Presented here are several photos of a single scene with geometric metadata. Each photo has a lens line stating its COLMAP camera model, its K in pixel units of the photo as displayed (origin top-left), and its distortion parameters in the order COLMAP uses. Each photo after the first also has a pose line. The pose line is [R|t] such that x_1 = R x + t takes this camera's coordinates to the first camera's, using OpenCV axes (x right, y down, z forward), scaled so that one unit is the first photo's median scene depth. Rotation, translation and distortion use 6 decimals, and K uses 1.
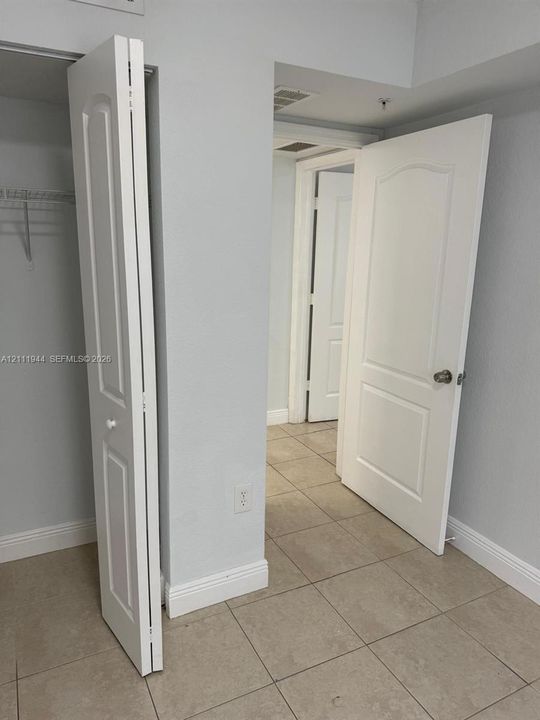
lens RADIAL K [[507.1, 0, 274.2], [0, 507.1, 362.1], [0, 0, 1]] dist [0.038685, -0.049154]
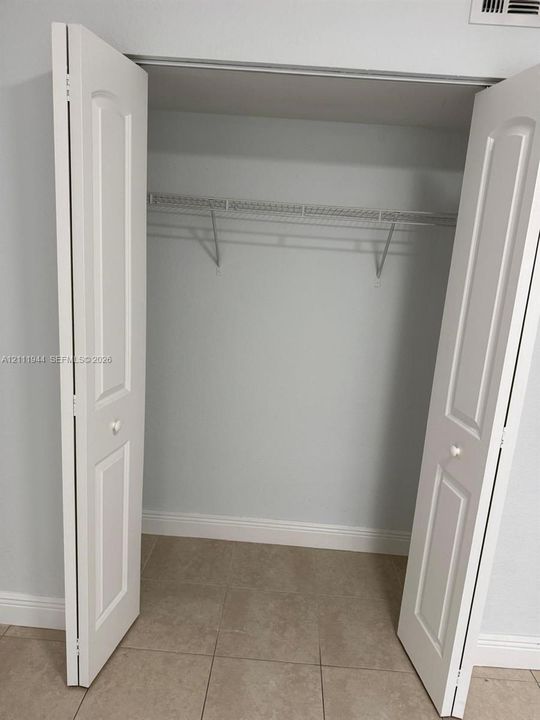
lens RADIAL K [[507.1, 0, 270.6], [0, 507.1, 361.4], [0, 0, 1]] dist [0.038685, -0.049154]
pose [[0.870315, 0.146829, -0.470099, -0.154839], [-0.159917, 0.987055, 0.012232, -0.002589], [0.465810, 0.064532, 0.882529, -0.031136]]
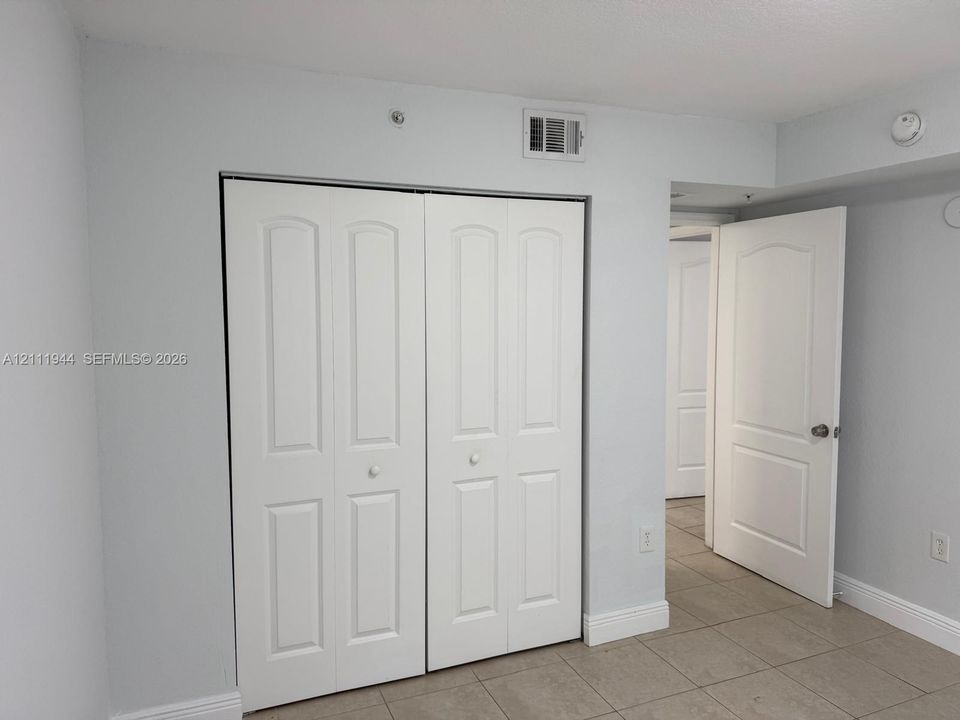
lens RADIAL K [[676.1, 0, 488.3], [0, 676.1, 359.8], [0, 0, 1]] dist [0.038685, -0.049154]
pose [[0.996538, -0.024558, -0.079432, -0.283907], [0.012515, 0.988804, -0.148696, 0.095430], [0.082195, 0.147187, 0.985688, -0.571429]]
